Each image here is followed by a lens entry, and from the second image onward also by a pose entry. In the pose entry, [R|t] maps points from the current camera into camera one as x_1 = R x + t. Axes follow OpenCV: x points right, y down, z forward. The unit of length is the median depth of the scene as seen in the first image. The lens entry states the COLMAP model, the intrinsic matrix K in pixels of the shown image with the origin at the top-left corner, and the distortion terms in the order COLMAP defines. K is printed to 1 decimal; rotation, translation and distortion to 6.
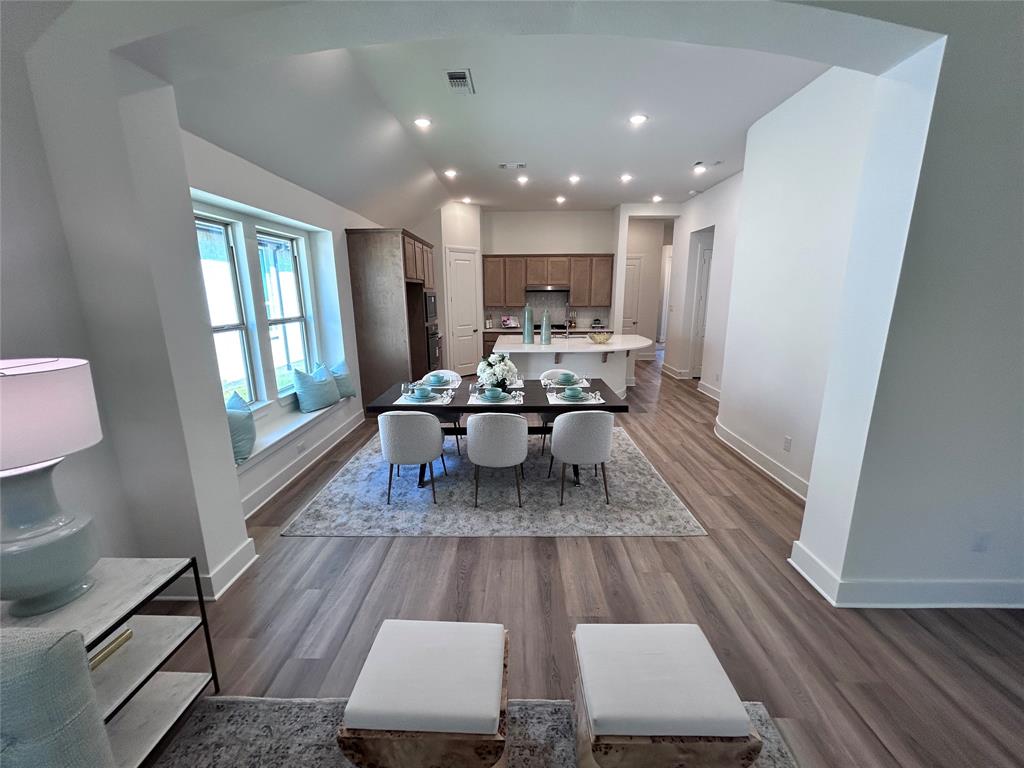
lens RADIAL K [[409.4, 0, 512.0], [0, 409.4, 384.0], [0, 0, 1]] dist [0.000916, -0.000002]
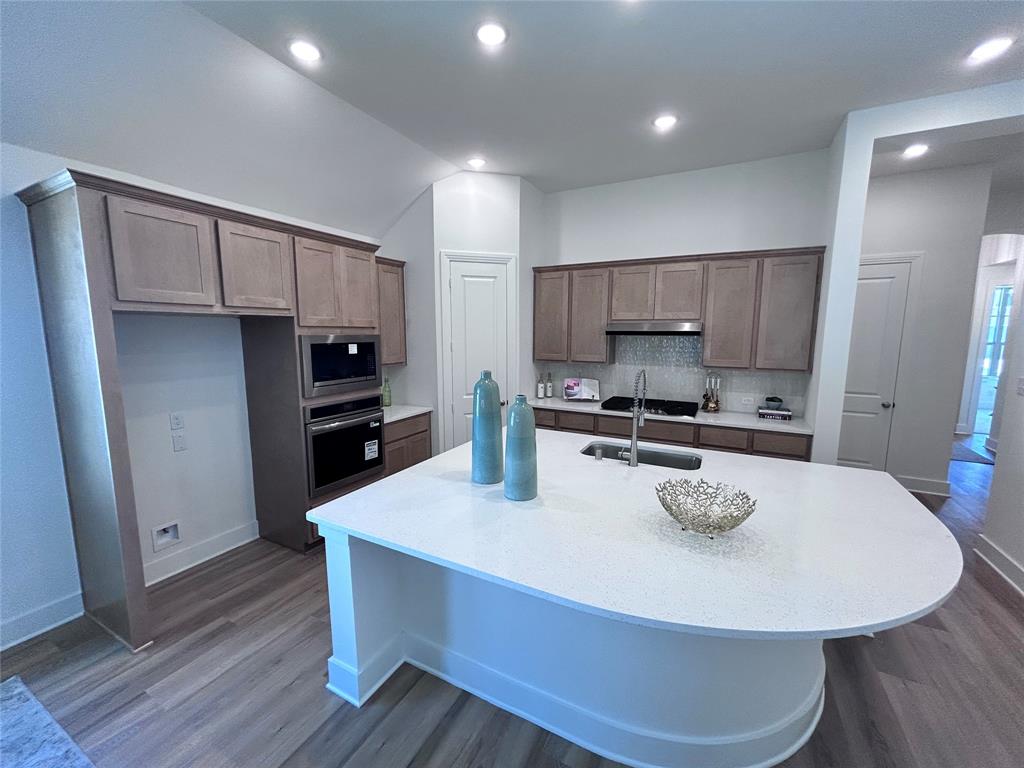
lens RADIAL K [[409.4, 0, 512.0], [0, 409.4, 384.0], [0, 0, 1]] dist [0.000916, -0.000002]
pose [[0.891531, 0.067693, -0.447874, 0.158721], [-0.106602, 0.992353, -0.062215, -0.119106], [0.440237, 0.103211, 0.891930, 0.497672]]
